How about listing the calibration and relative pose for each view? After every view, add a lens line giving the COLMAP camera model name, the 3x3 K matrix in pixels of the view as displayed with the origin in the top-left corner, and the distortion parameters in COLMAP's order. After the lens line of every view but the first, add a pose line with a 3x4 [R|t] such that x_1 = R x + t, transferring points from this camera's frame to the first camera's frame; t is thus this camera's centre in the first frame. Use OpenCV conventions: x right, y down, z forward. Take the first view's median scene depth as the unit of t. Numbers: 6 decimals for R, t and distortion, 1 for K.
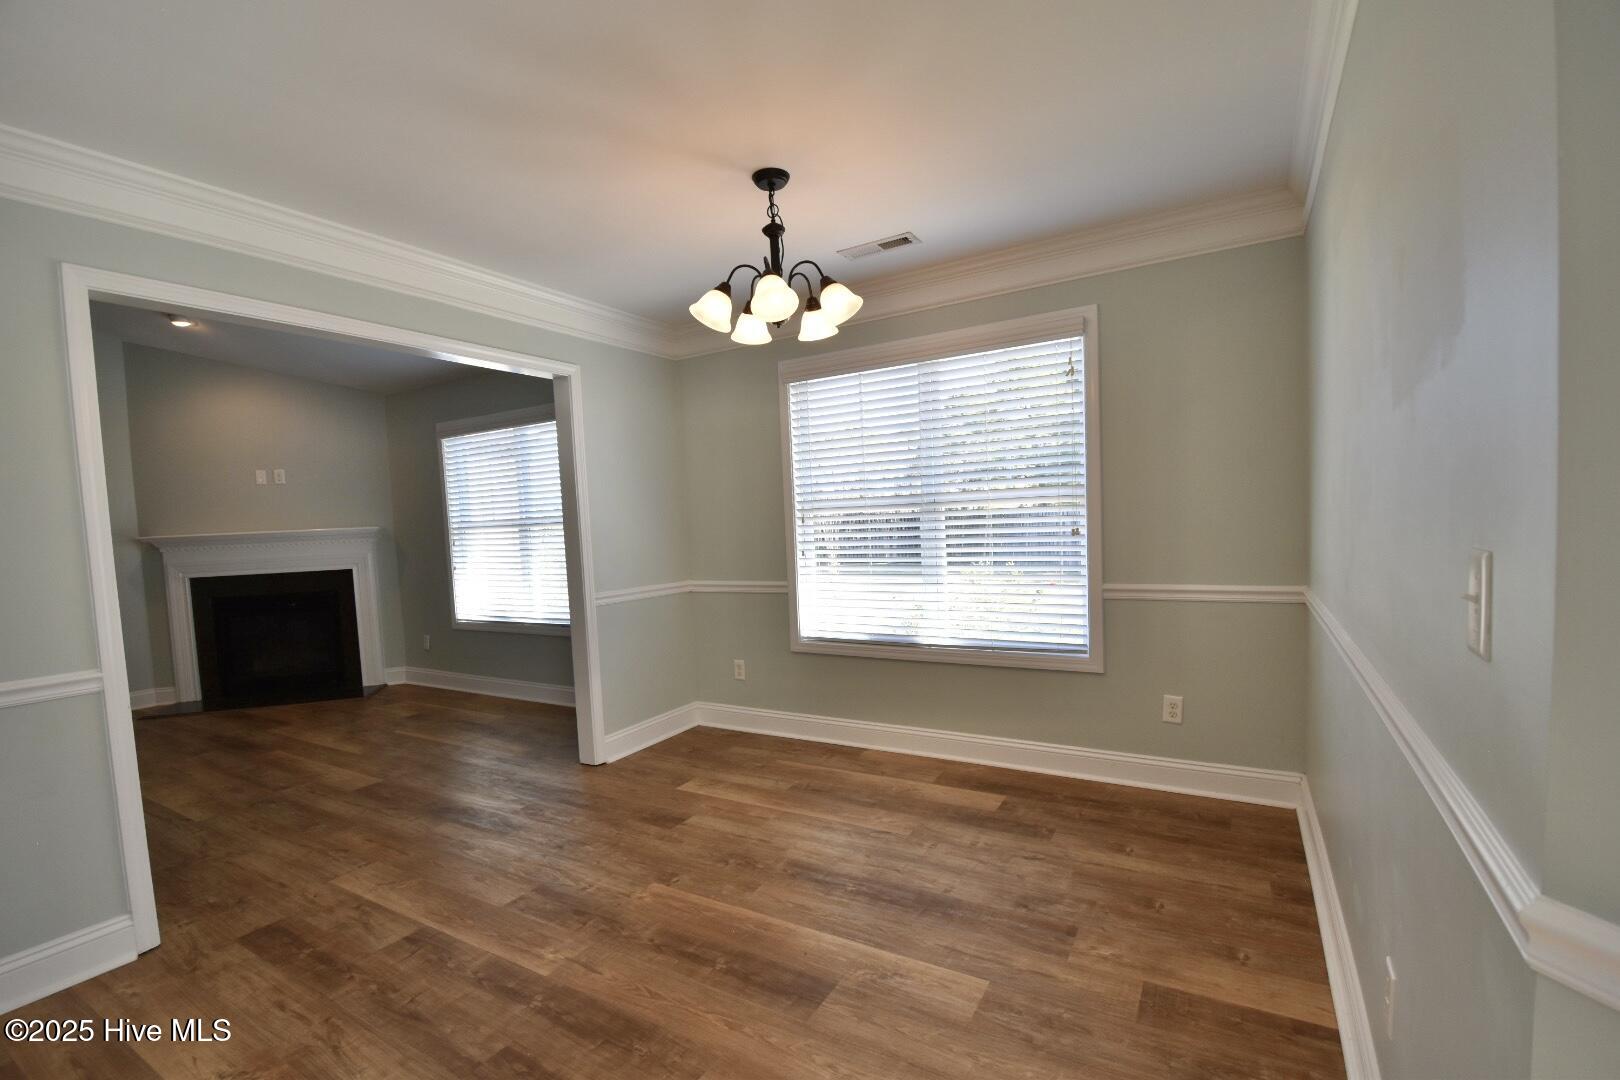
lens RADIAL K [[706.6, 0, 799.8], [0, 706.6, 560.1], [0, 0, 1]] dist [0.001885, -0.012104]
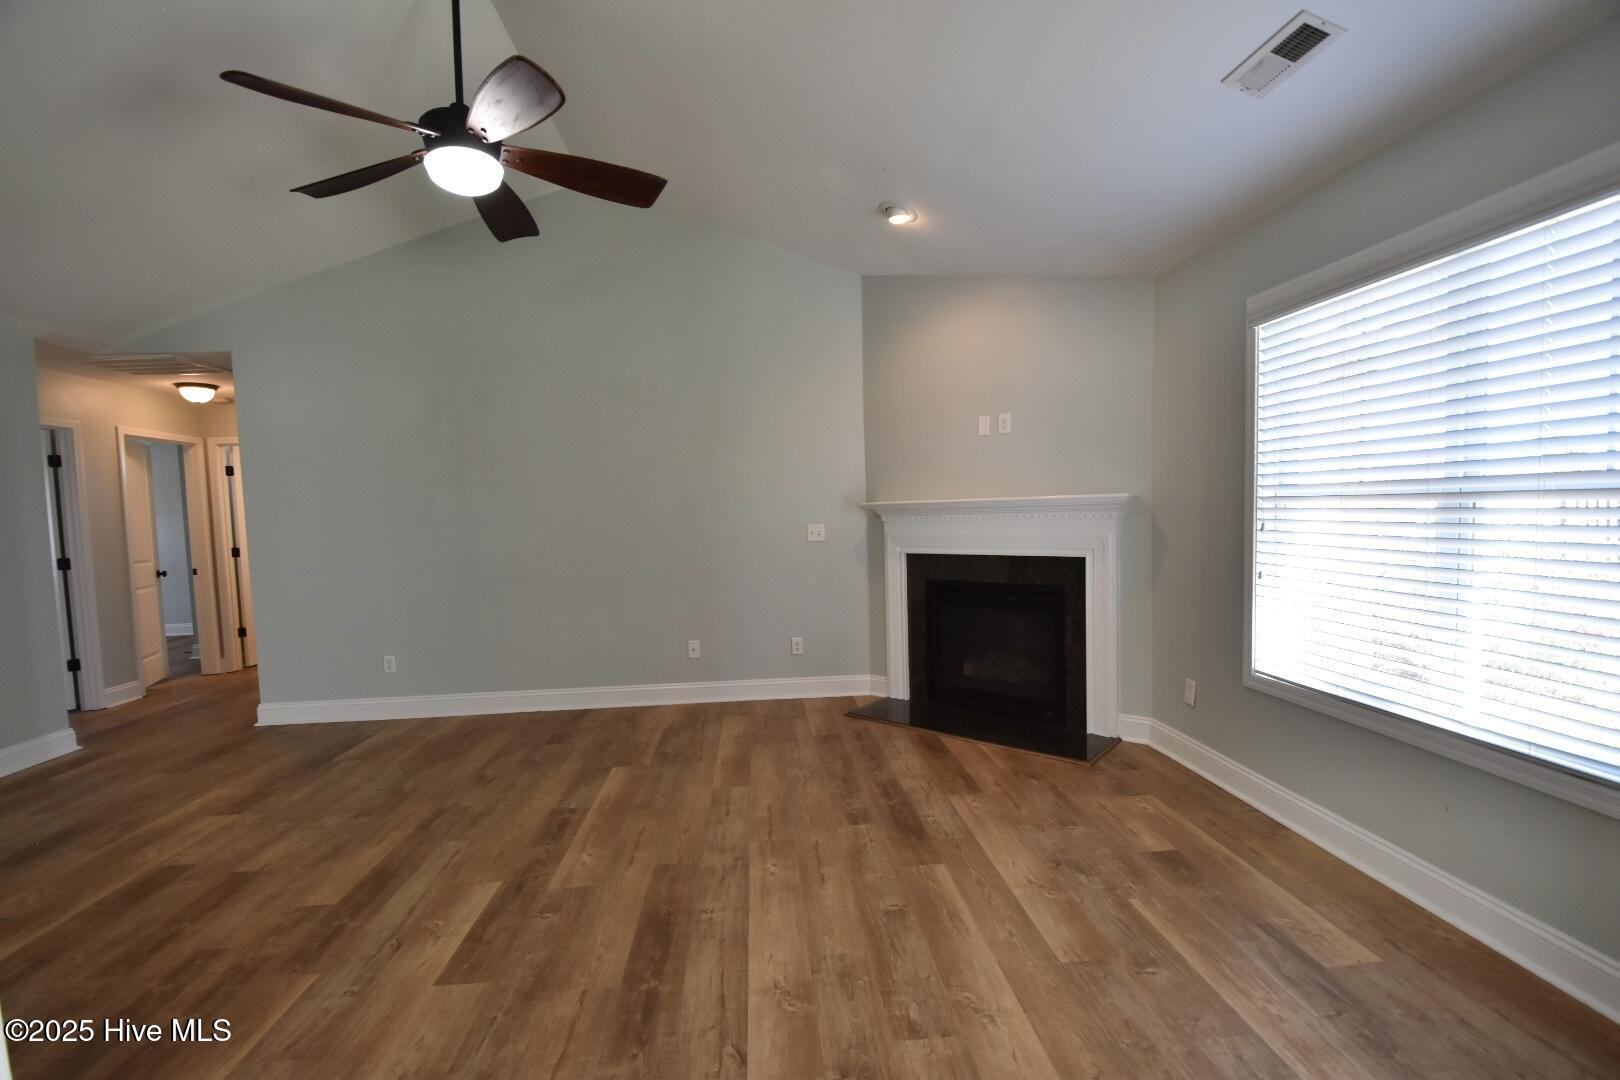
lens RADIAL K [[706.6, 0, 812.9], [0, 706.6, 550.8], [0, 0, 1]] dist [0.001885, -0.012104]
pose [[0.584413, 0.077132, -0.807782, -0.262293], [-0.050231, 0.997002, 0.058859, -0.020420], [0.809900, 0.006178, 0.586535, 0.426740]]
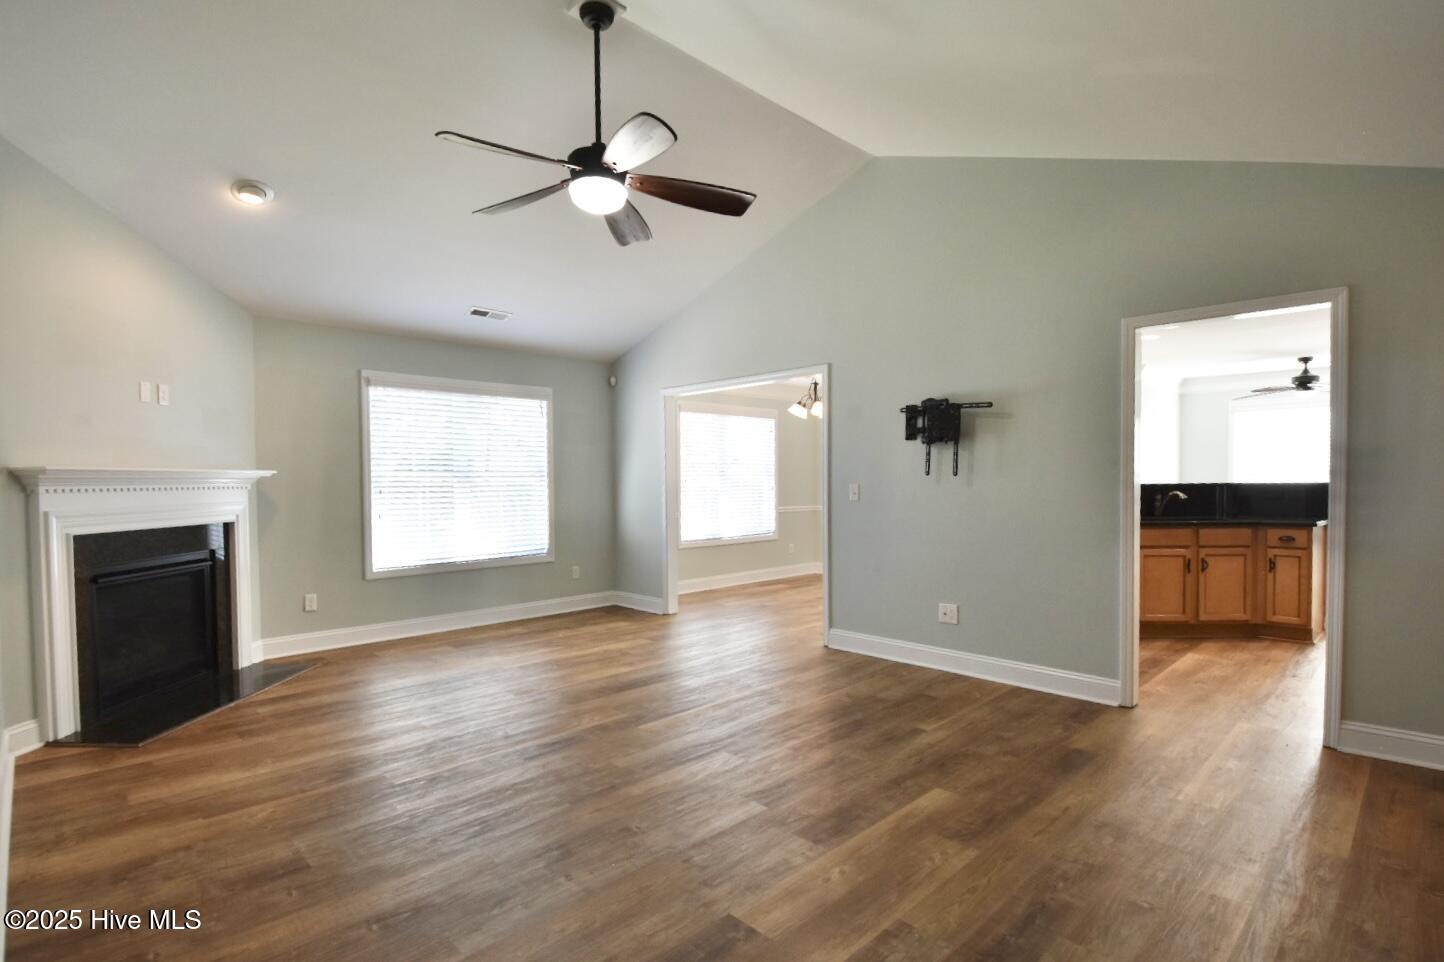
lens RADIAL K [[707.5, 0, 720.0], [0, 707.5, 487.4], [0, 0, 1]] dist [-0.015415, -0.000550]
pose [[0.254372, 0.033799, 0.966516, -1.342058], [0.057898, 0.997064, -0.050105, 0.048868], [-0.965372, 0.068705, 0.251669, 0.283317]]
